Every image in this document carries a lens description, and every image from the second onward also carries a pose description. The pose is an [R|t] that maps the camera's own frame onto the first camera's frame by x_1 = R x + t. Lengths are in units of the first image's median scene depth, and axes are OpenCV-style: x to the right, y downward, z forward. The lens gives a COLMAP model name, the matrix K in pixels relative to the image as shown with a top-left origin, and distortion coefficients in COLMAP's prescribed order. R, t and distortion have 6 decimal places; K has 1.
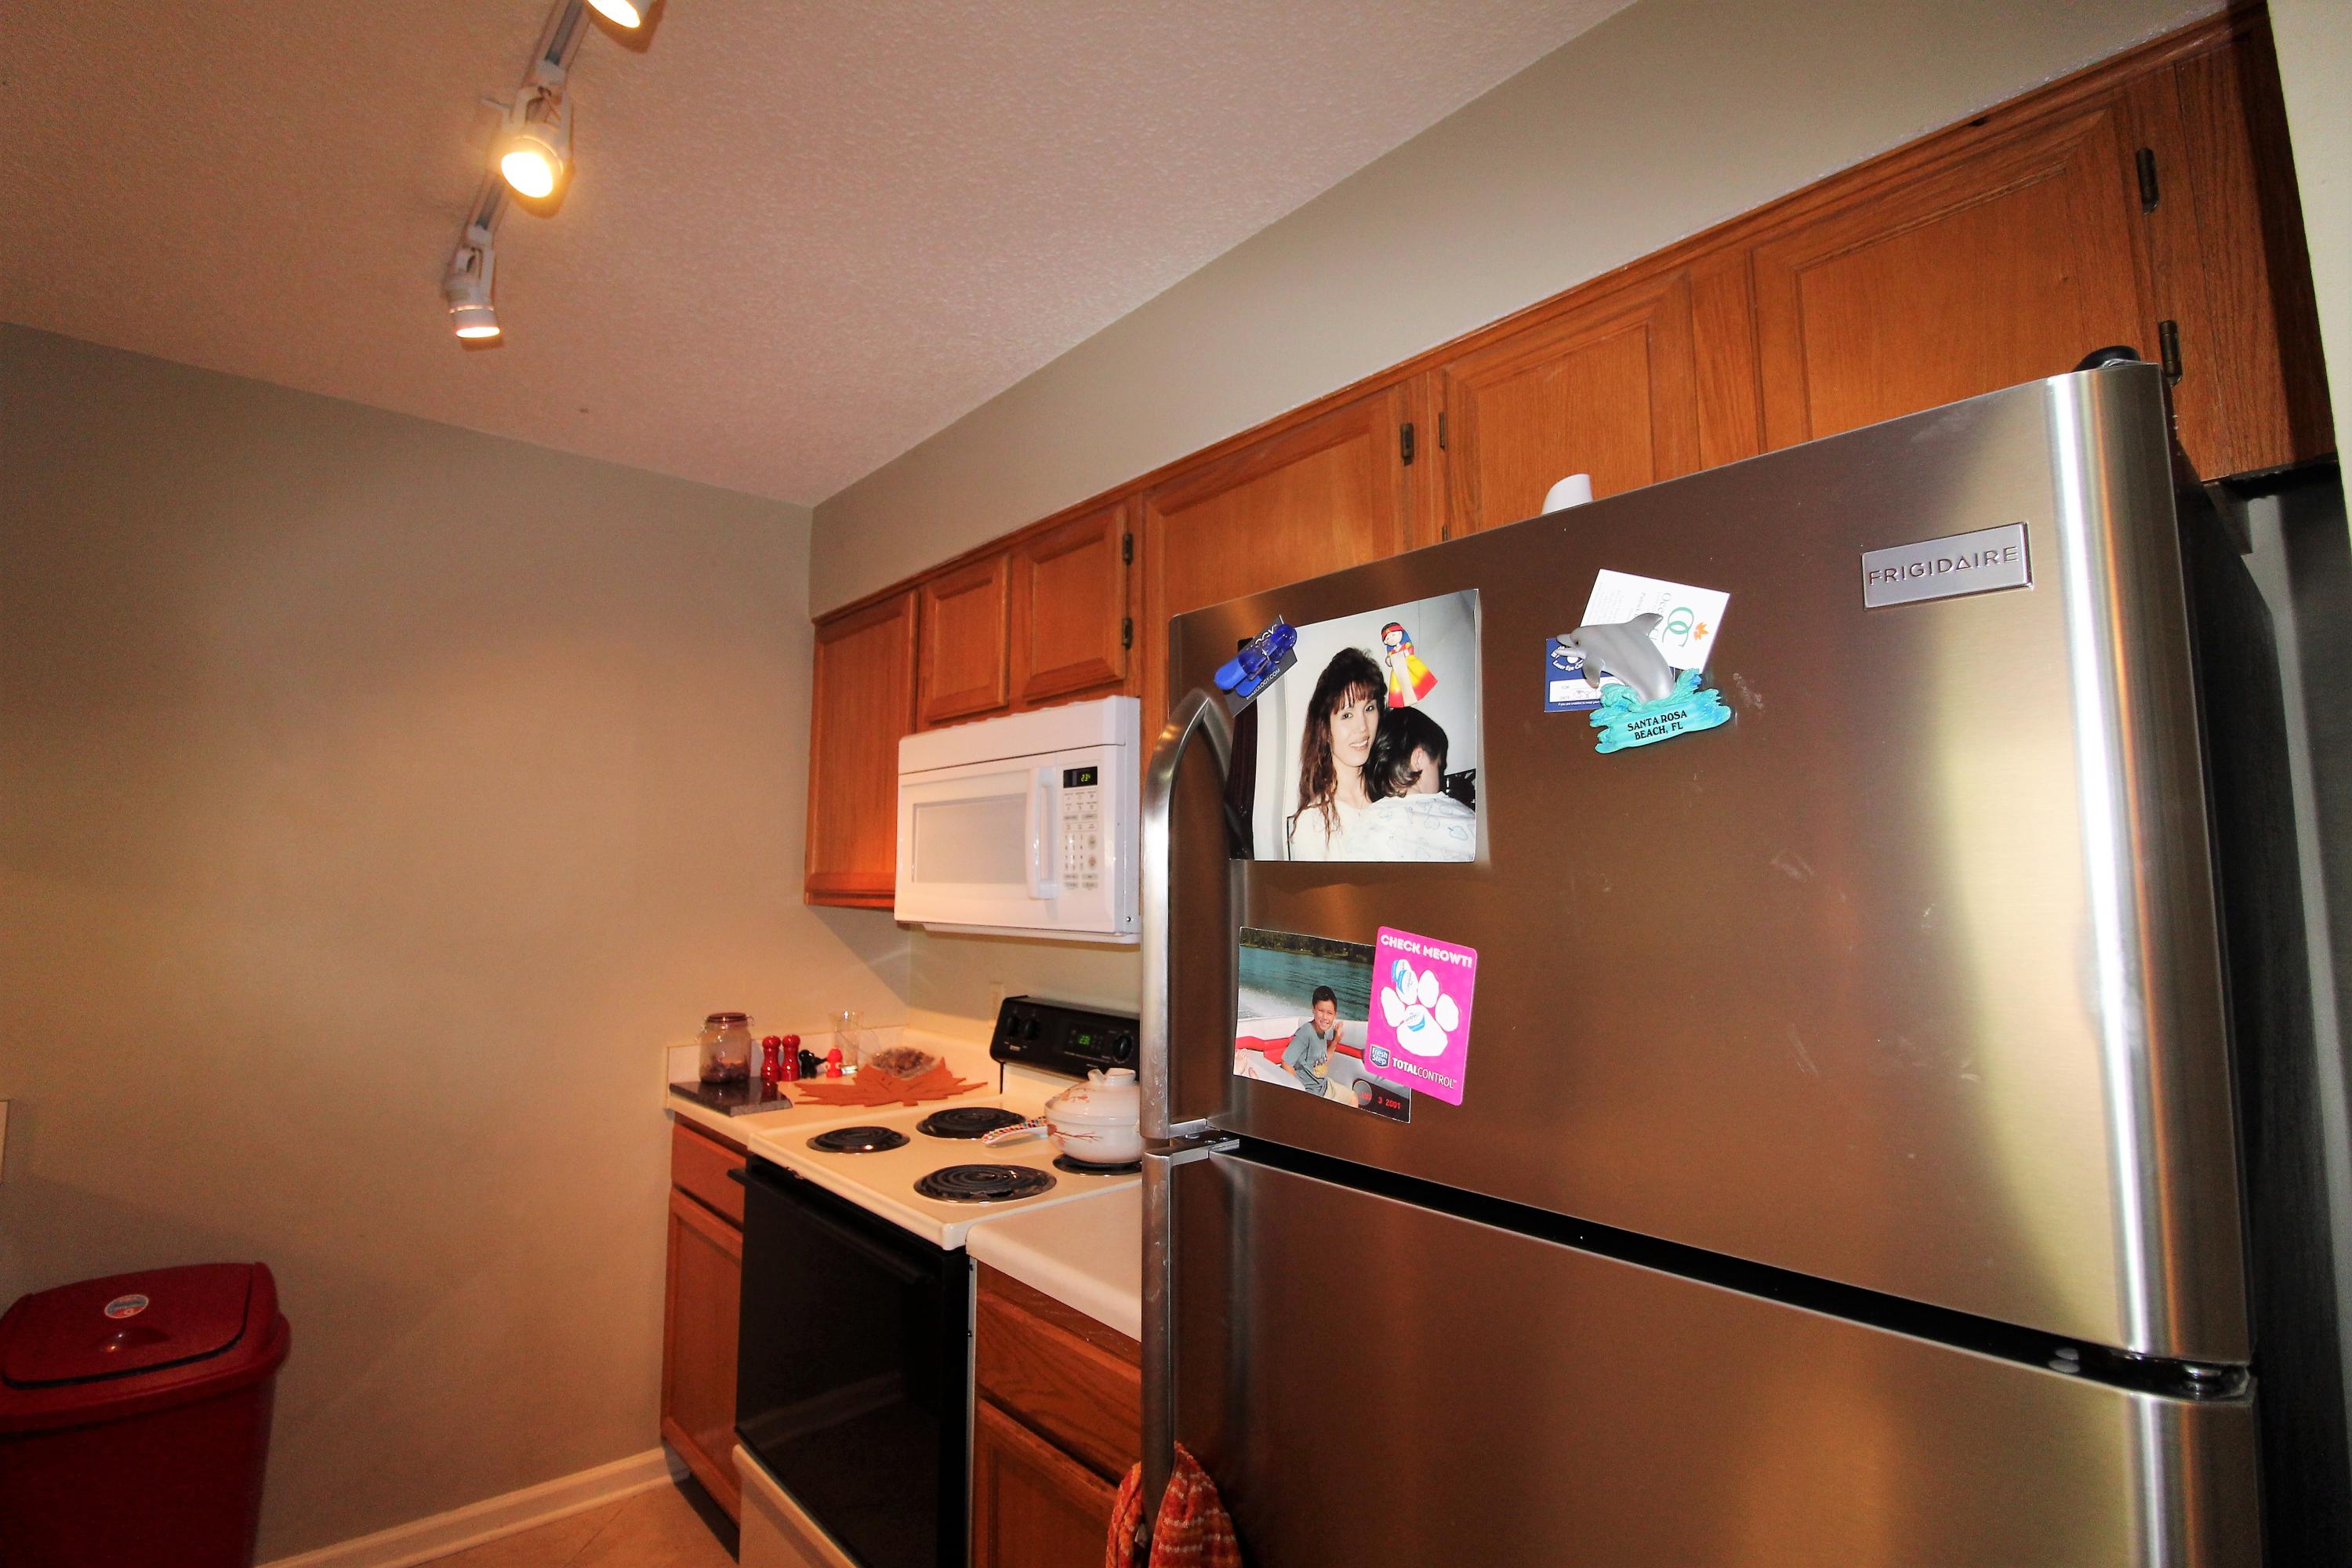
lens RADIAL K [[1095.4, 0, 1173.6], [0, 1095.4, 765.4], [0, 0, 1]] dist [-0.001500, -0.012199]
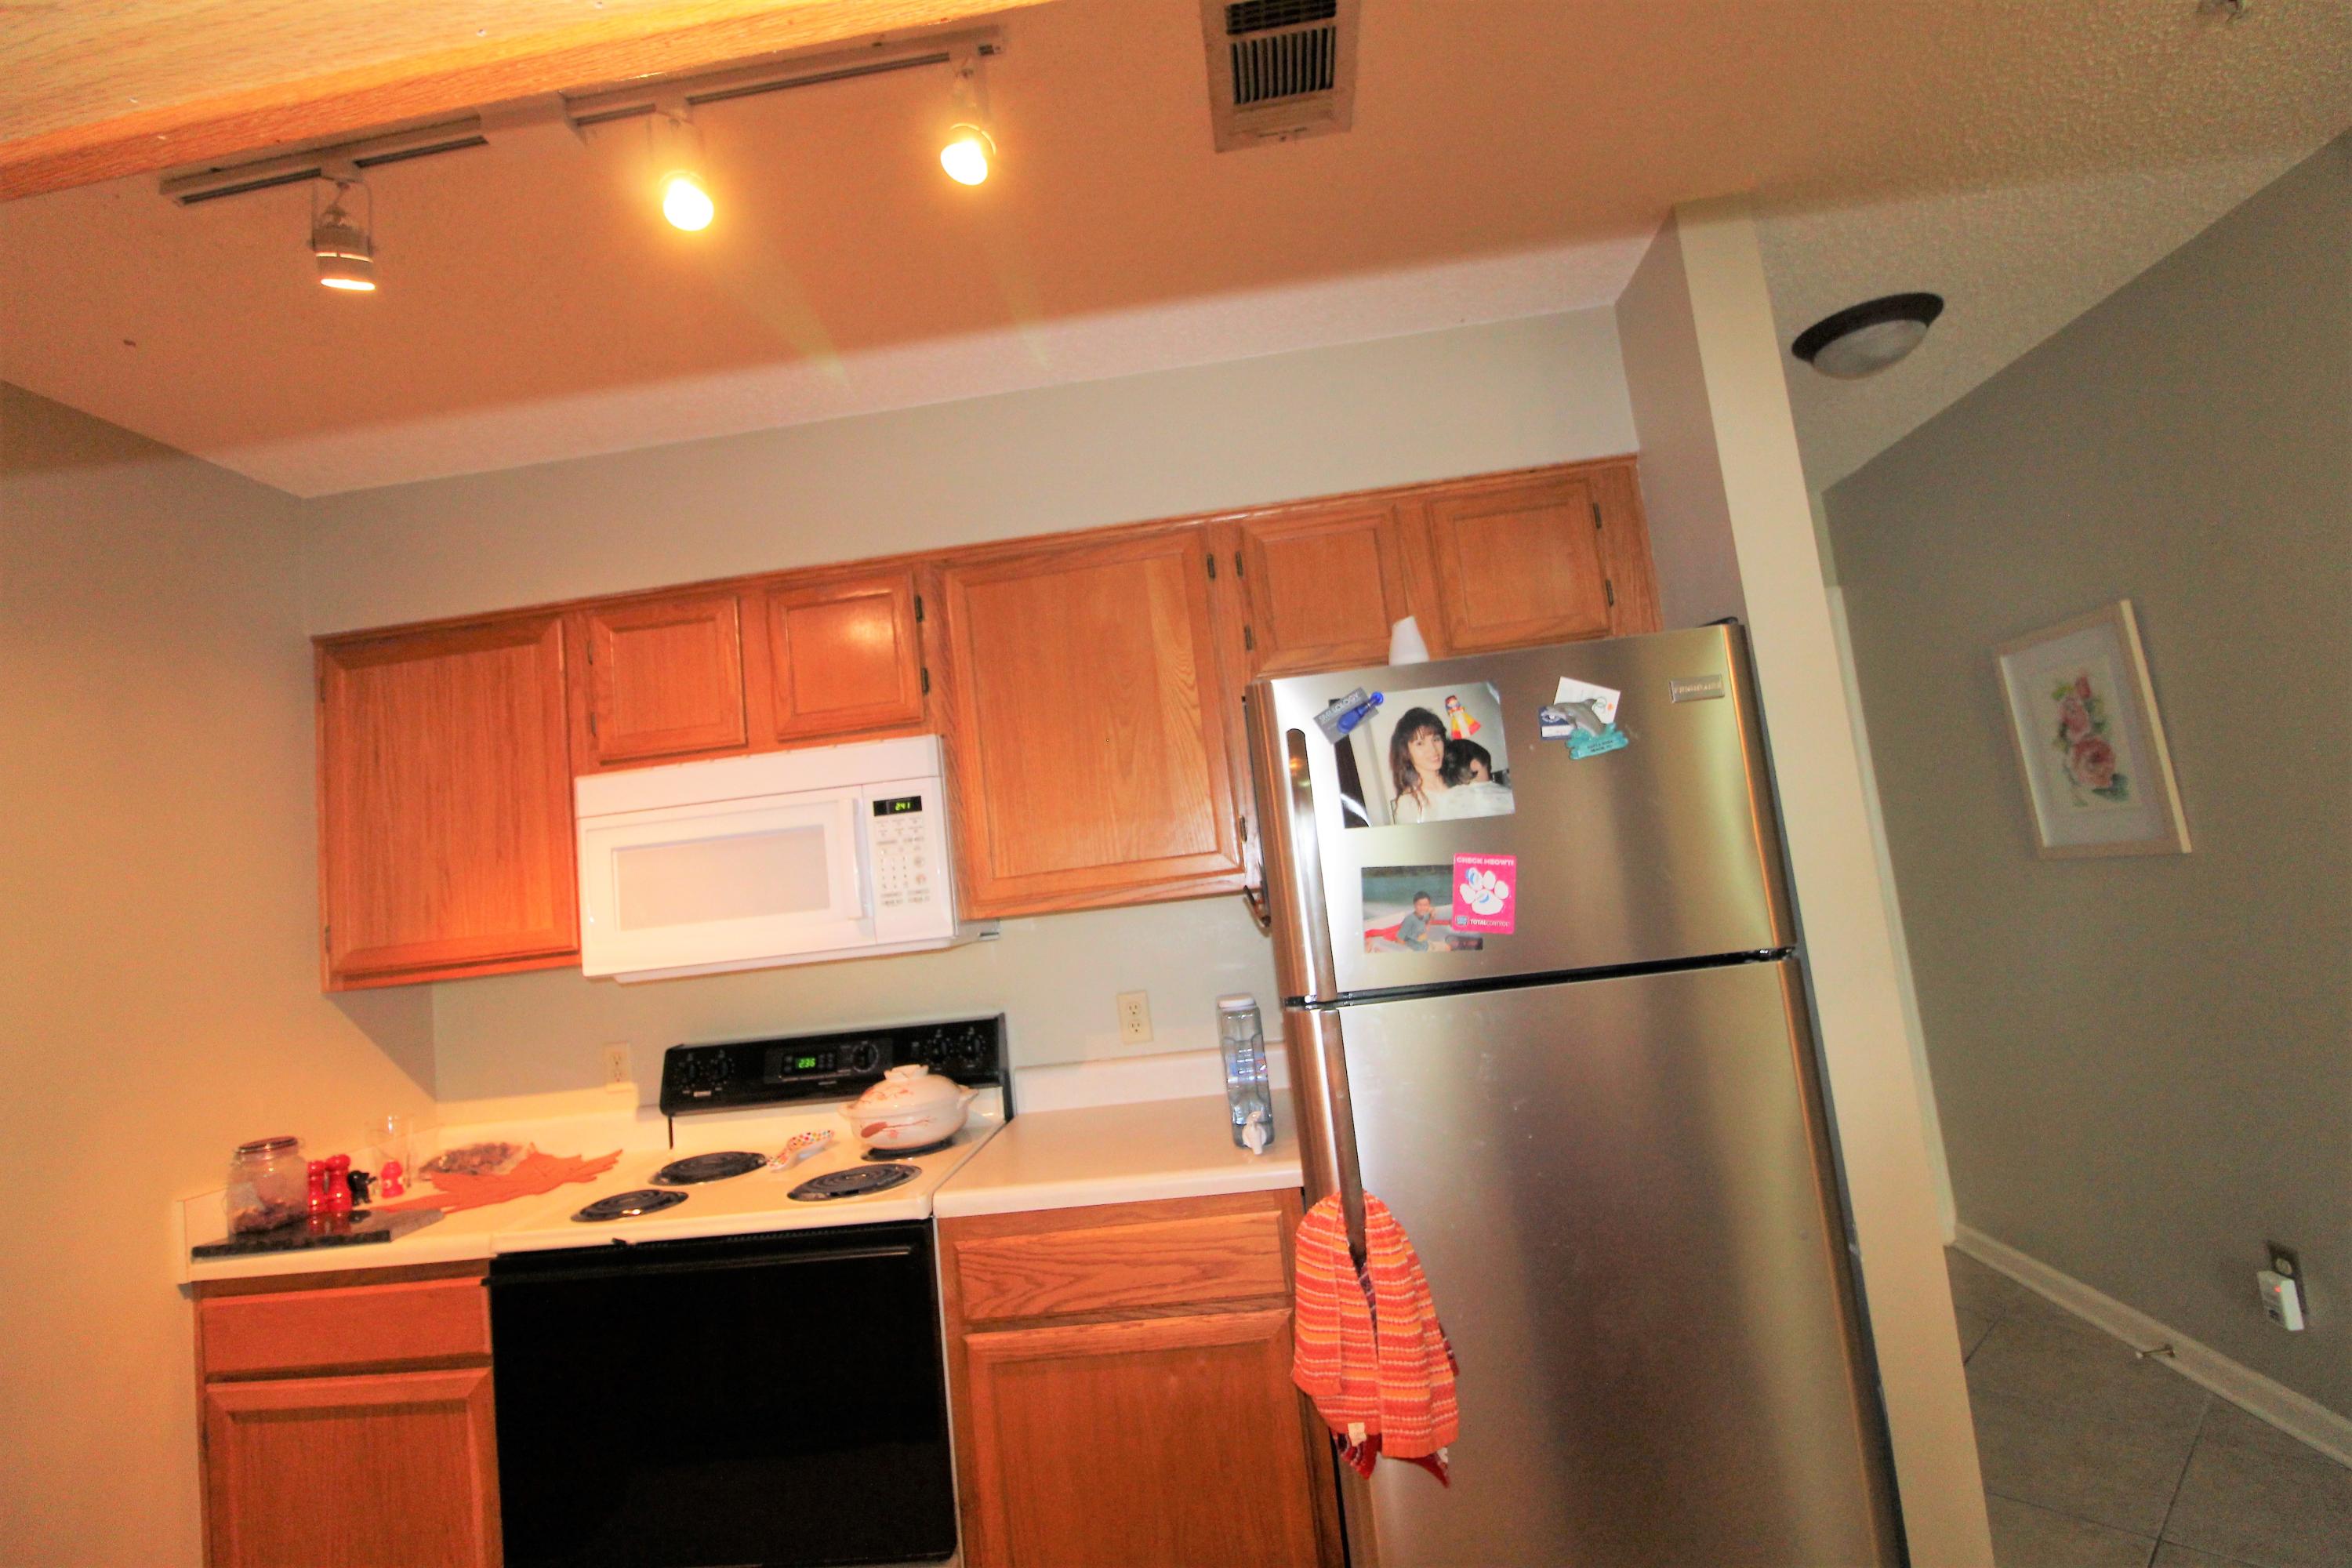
lens RADIAL K [[1105.9, 0, 1180.4], [0, 1105.9, 765.6], [0, 0, 1]] dist [-0.015328, -0.008065]
pose [[0.709442, -0.004620, 0.704749, -0.694641], [0.038481, 0.998741, -0.032190, 0.017412], [-0.703713, 0.049956, 0.708726, -0.016273]]
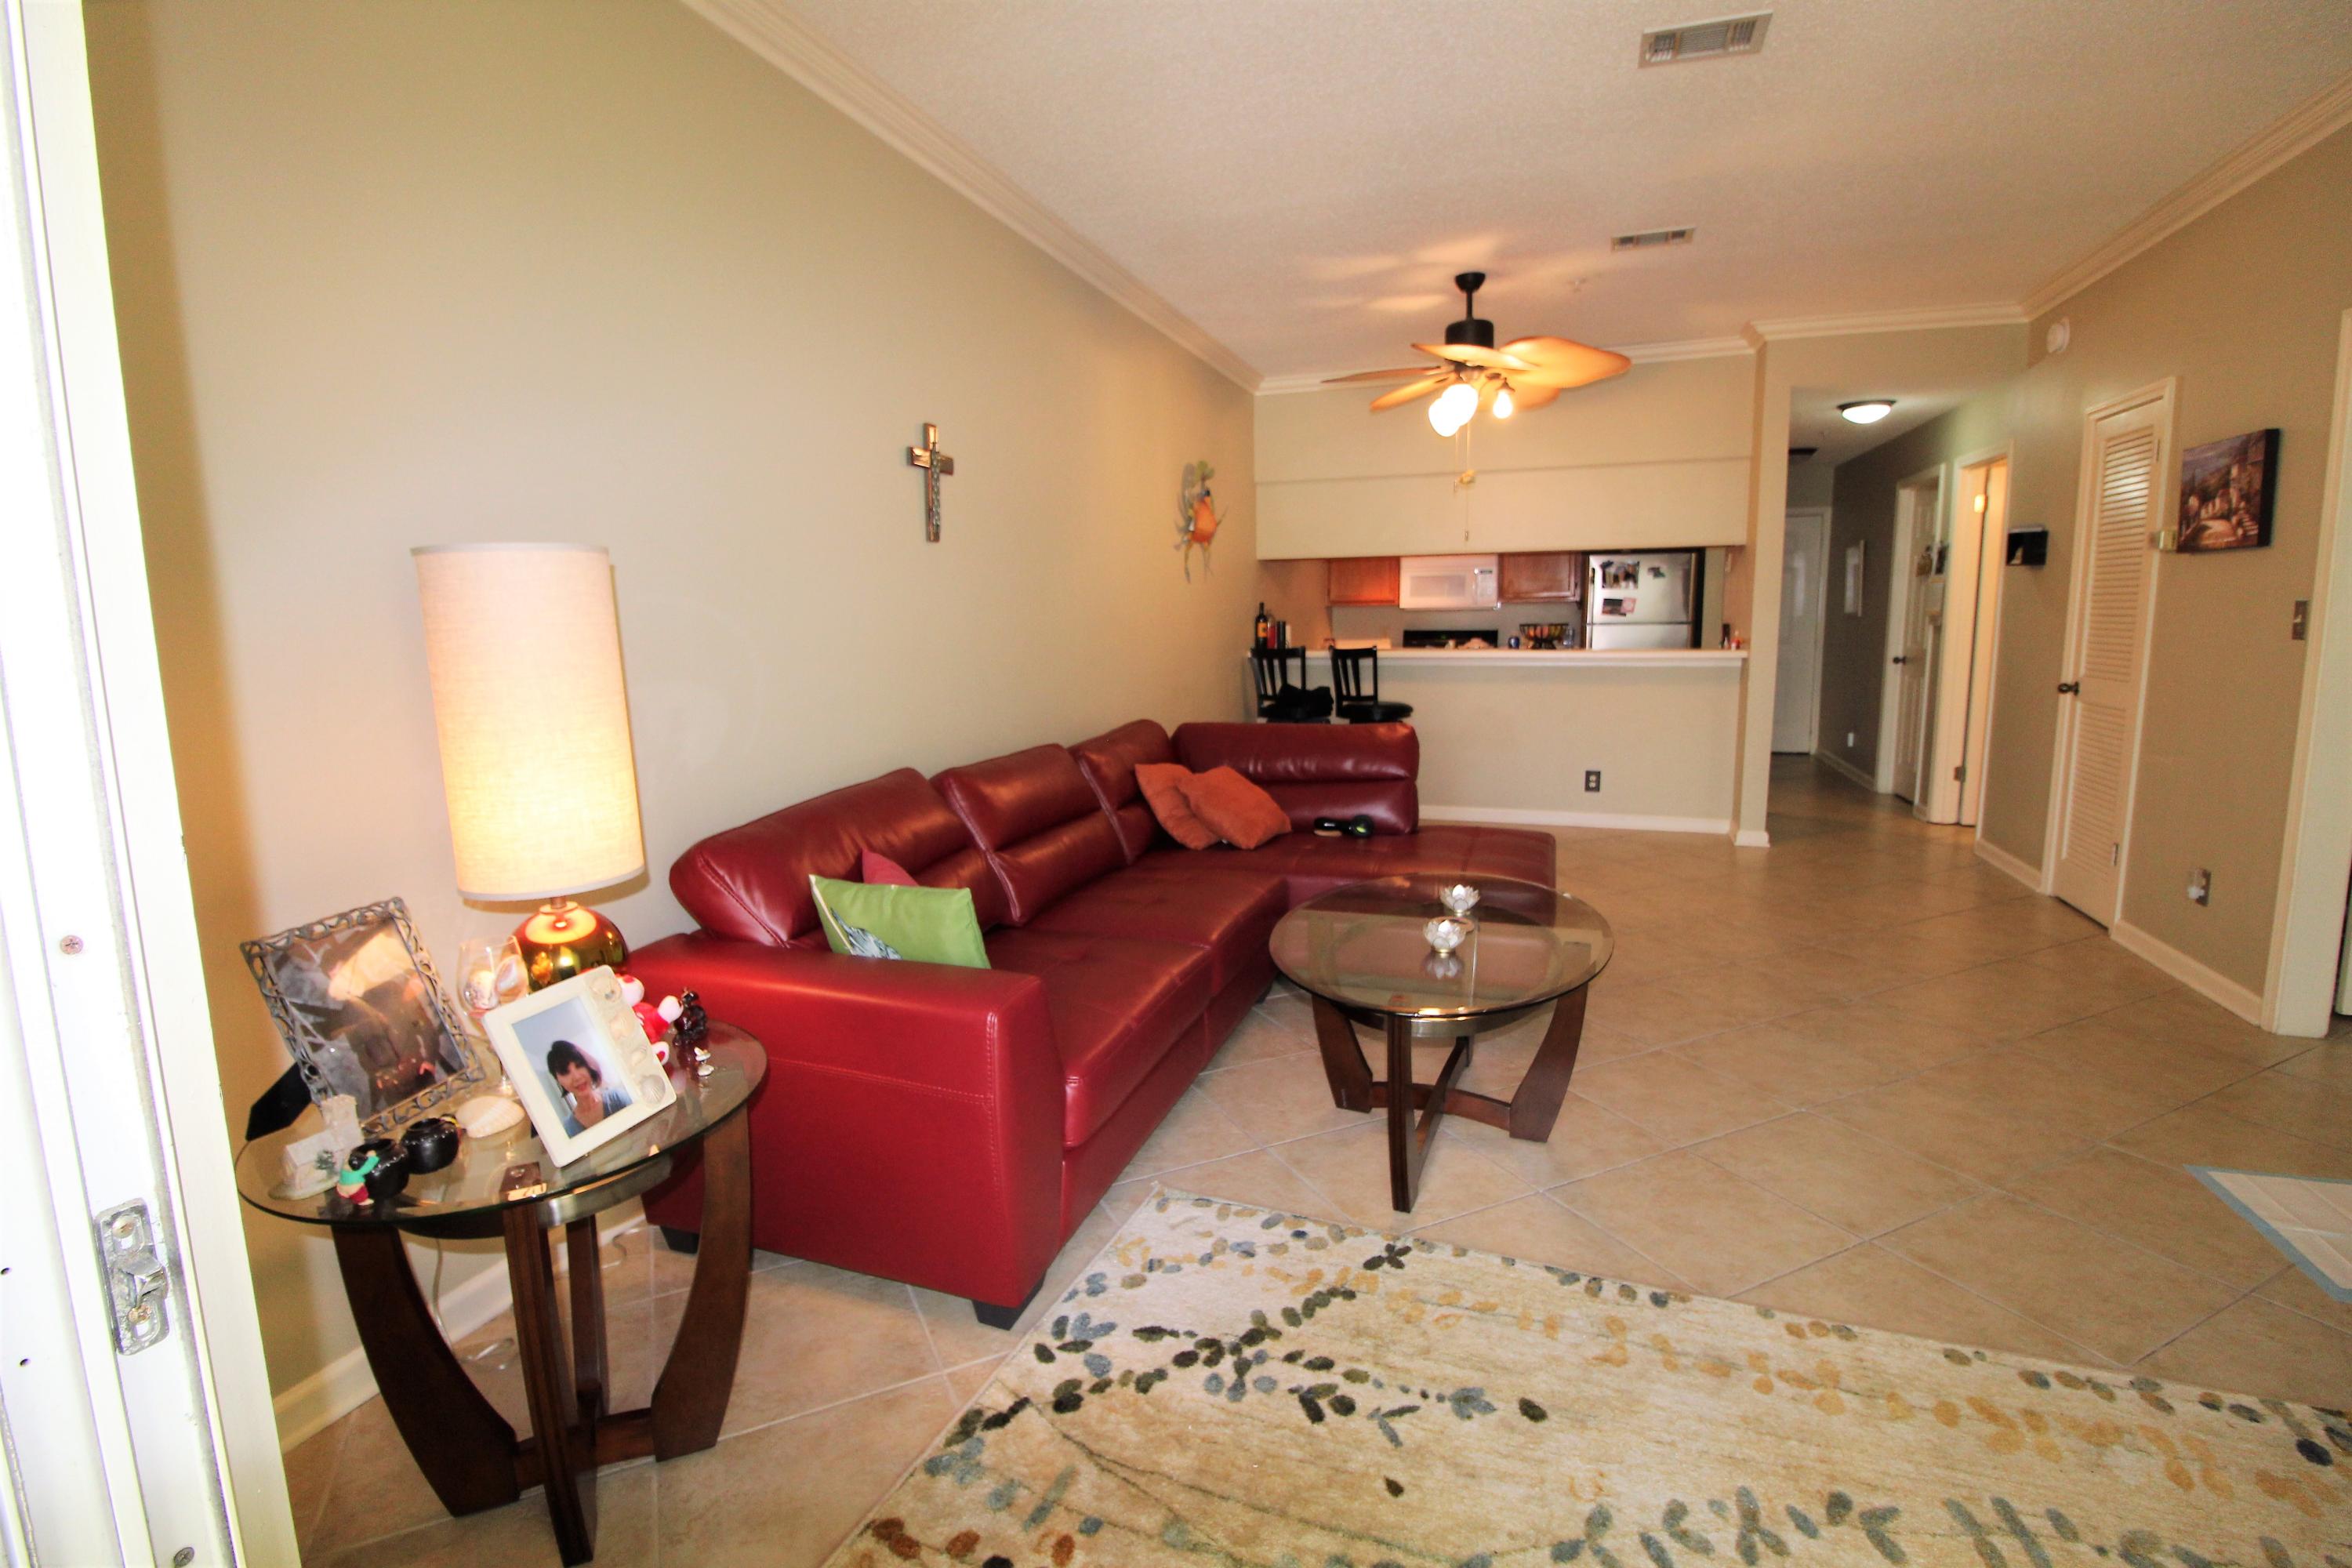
lens RADIAL K [[1087.8, 0, 1169.8], [0, 1087.8, 760.3], [0, 0, 1]] dist [-0.000857, -0.009642]
pose [[0.872310, -0.080709, 0.482246, -3.715038], [-0.034408, 0.973705, 0.225199, -0.222165], [-0.487741, -0.213036, 0.846596, -2.535508]]
